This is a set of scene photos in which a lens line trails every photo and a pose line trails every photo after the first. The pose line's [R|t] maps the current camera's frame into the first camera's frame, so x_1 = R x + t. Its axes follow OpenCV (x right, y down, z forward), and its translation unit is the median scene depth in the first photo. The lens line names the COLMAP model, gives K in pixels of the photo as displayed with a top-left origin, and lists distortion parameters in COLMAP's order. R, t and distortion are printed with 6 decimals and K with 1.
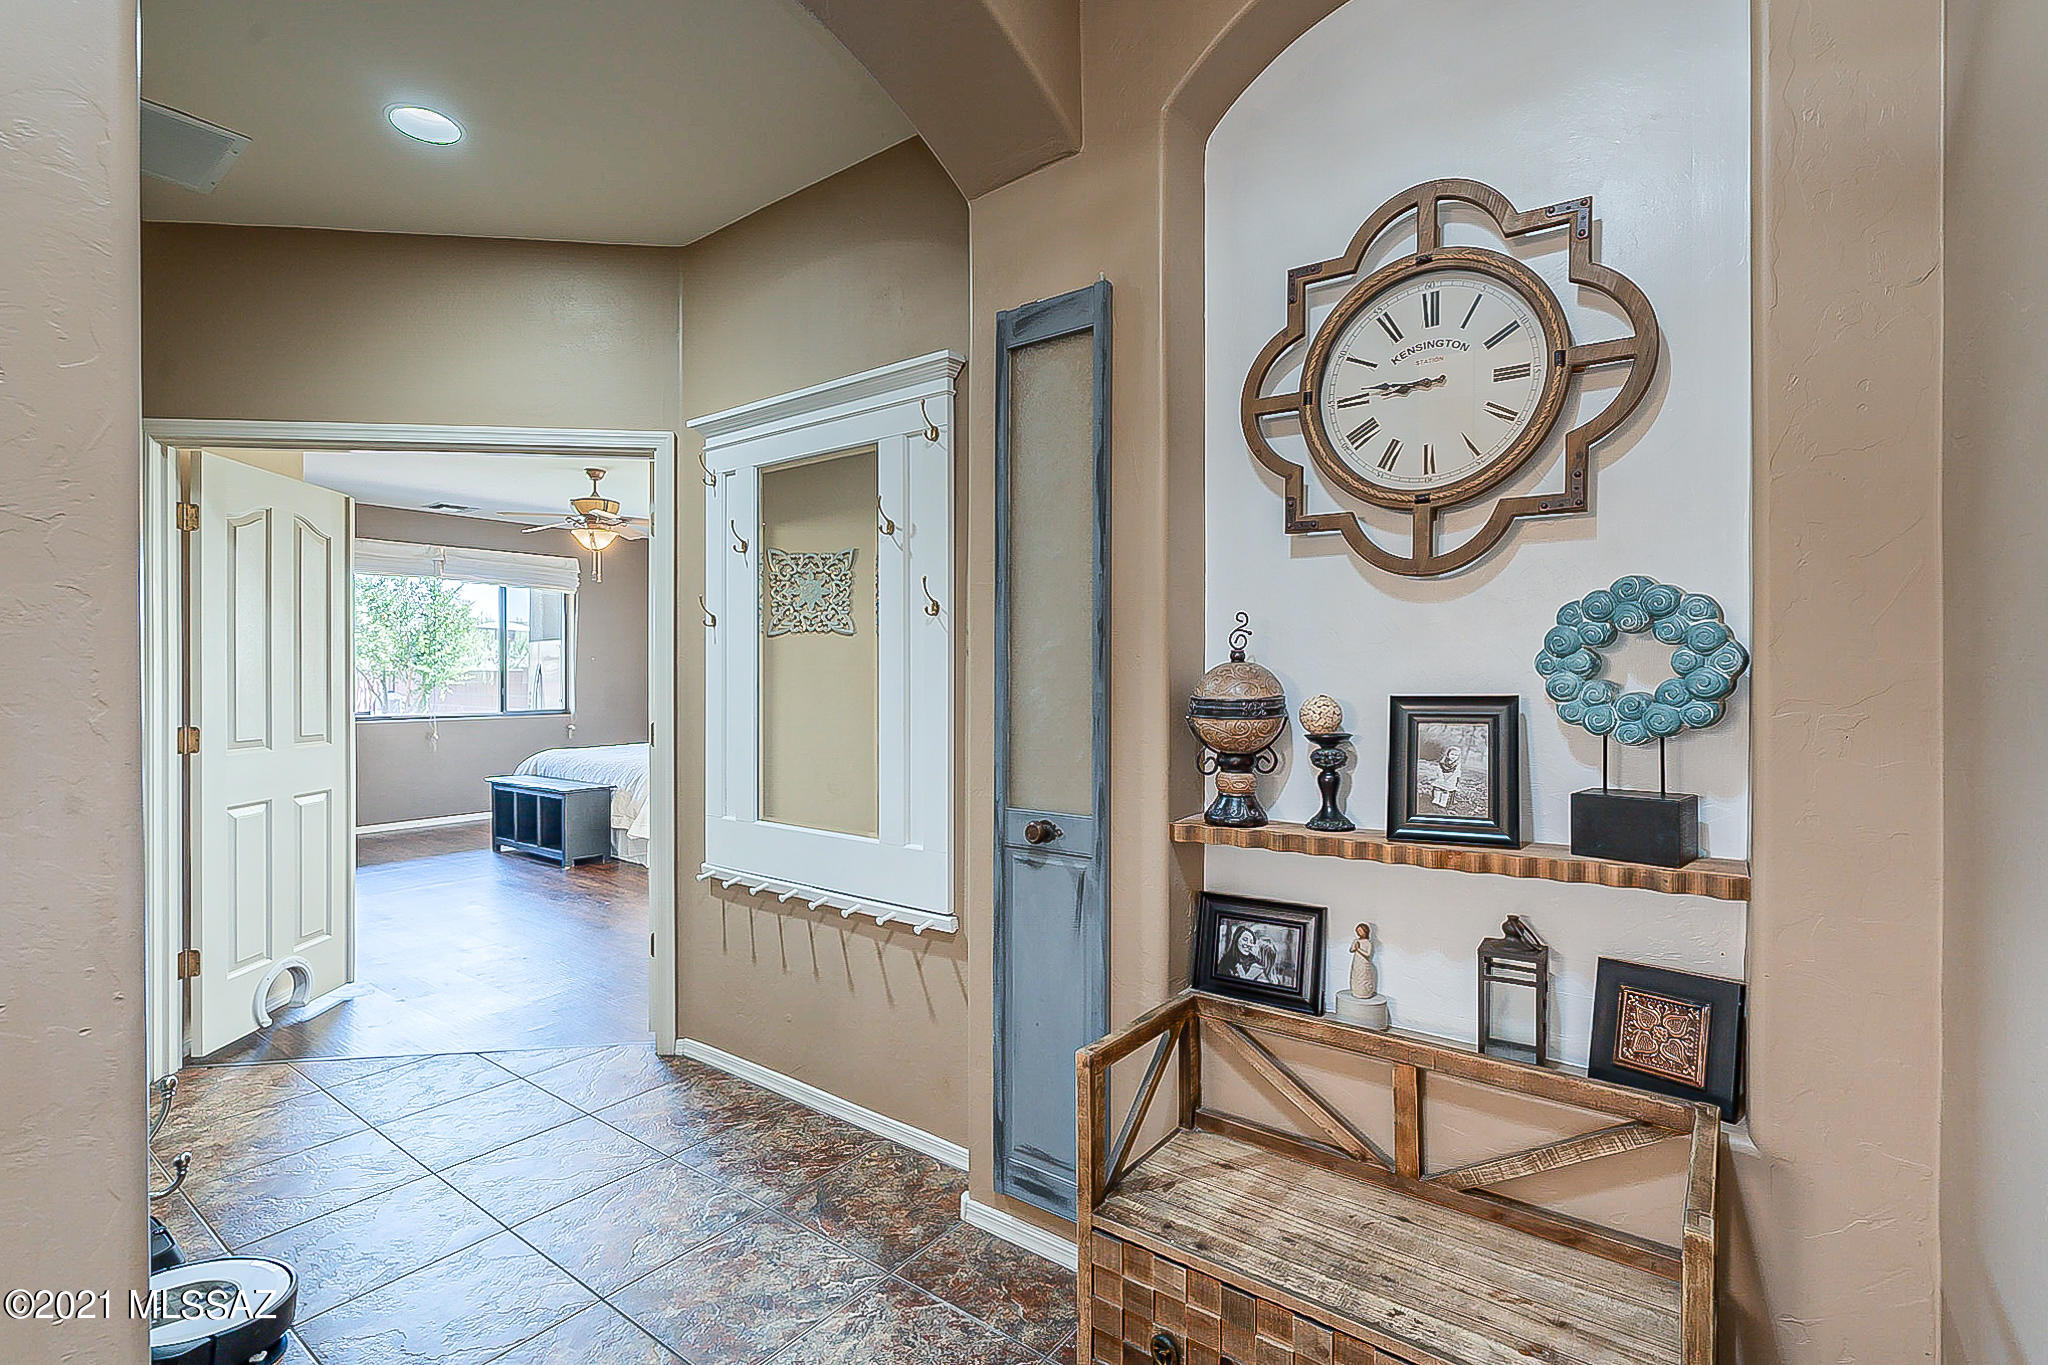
lens RADIAL K [[941.0, 0, 1024.0], [0, 941.0, 682.5], [0, 0, 1]] dist [-0.002001, 0.000315]
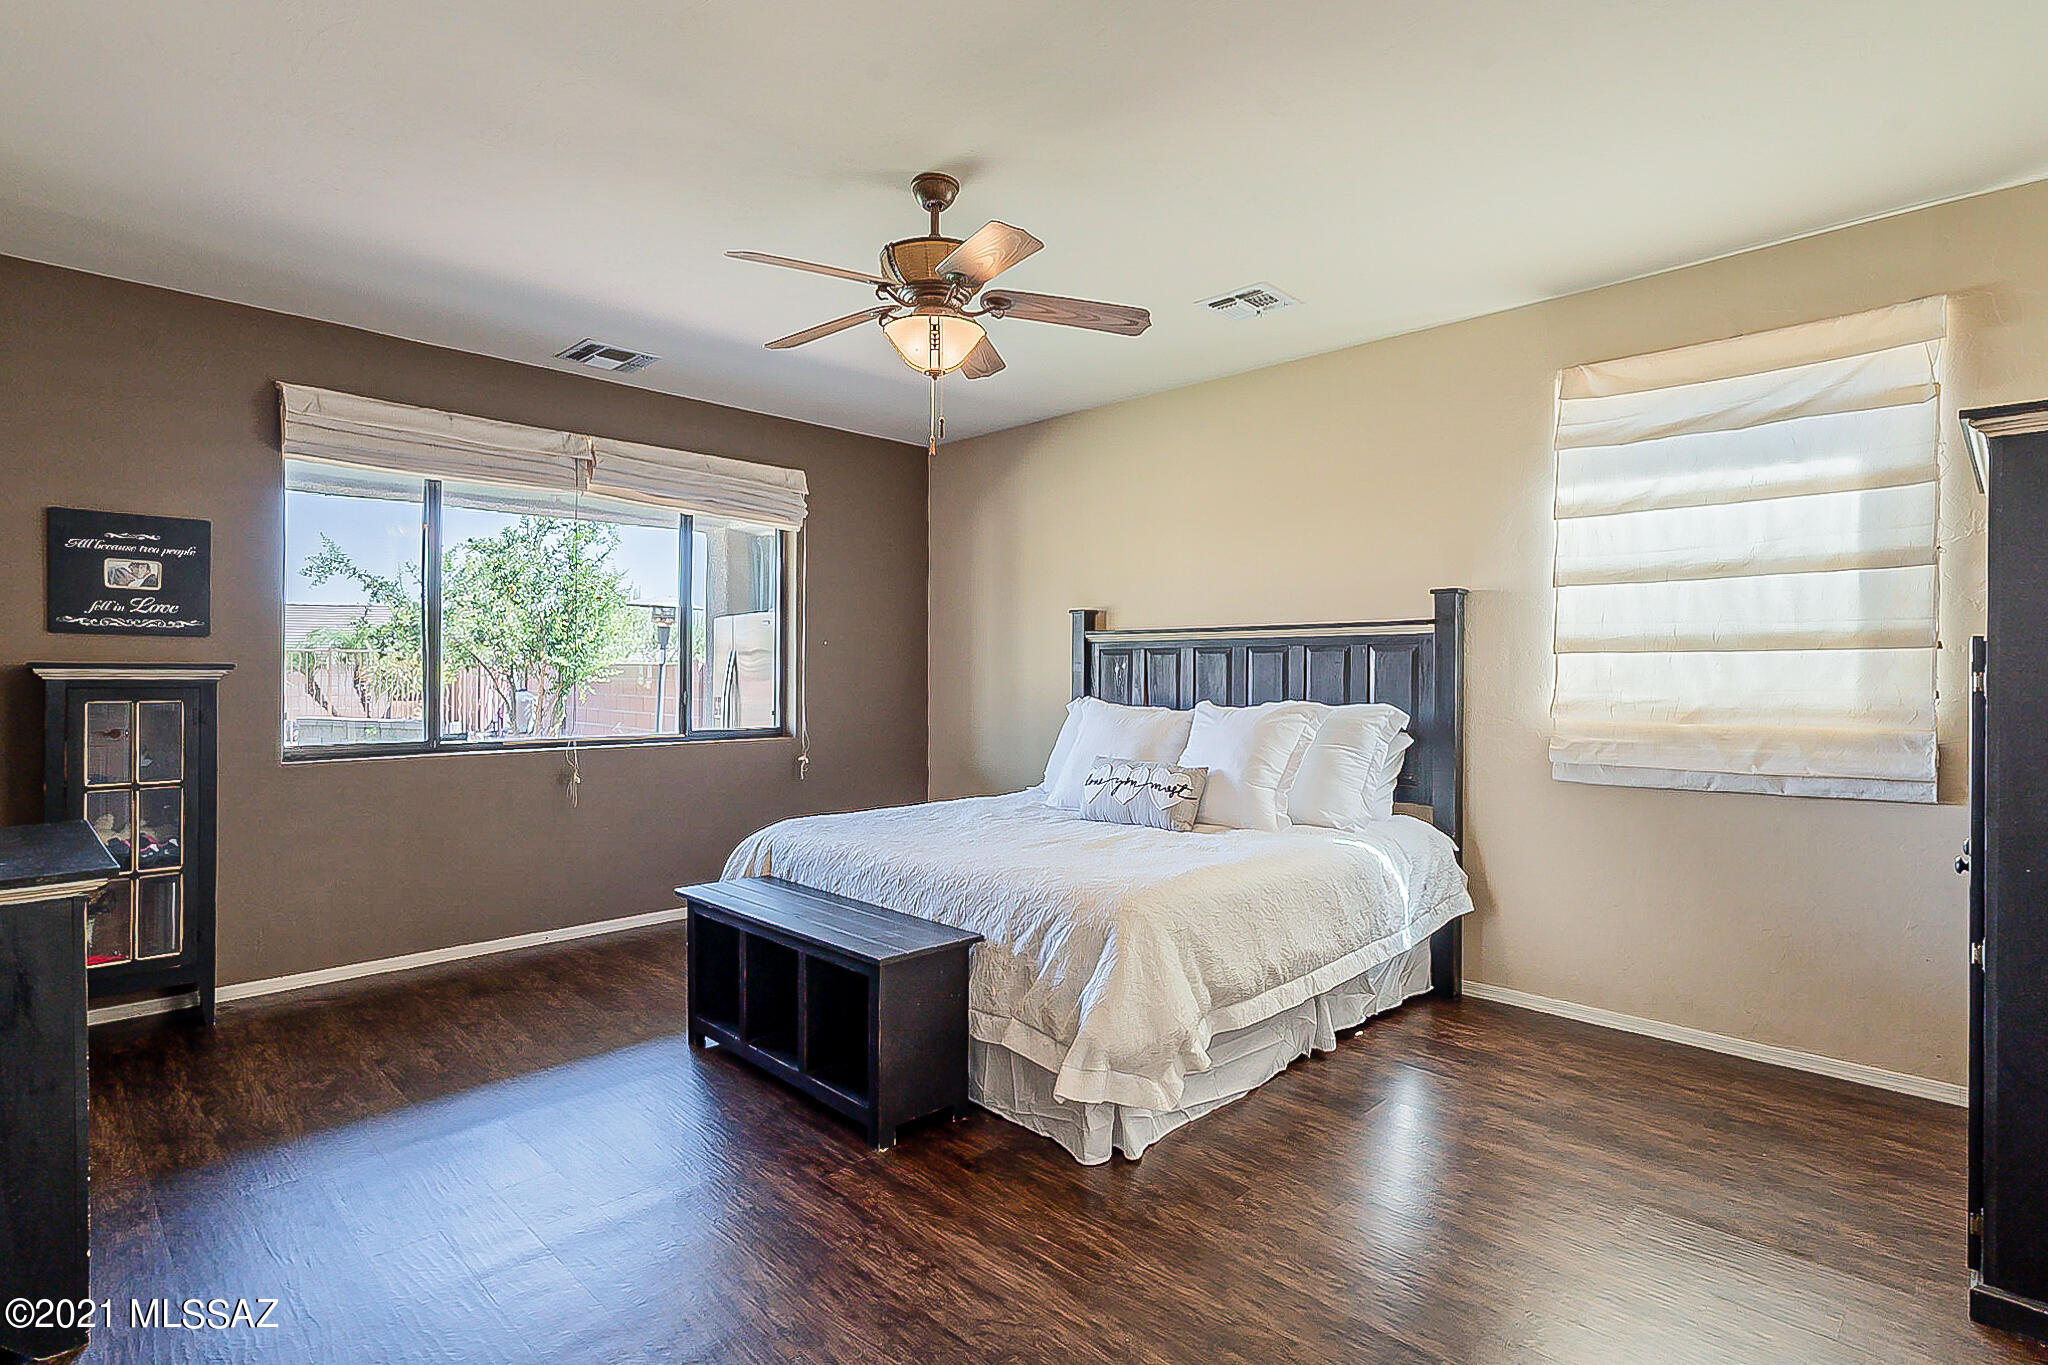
lens RADIAL K [[1004.2, 0, 1024.0], [0, 1004.2, 682.5], [0, 0, 1]] dist [-0.003361, -0.000211]
pose [[0.990612, 0.004942, -0.136611, -0.259273], [-0.004428, 0.999982, 0.004068, -0.003596], [0.136628, -0.003425, 0.990616, 0.410816]]
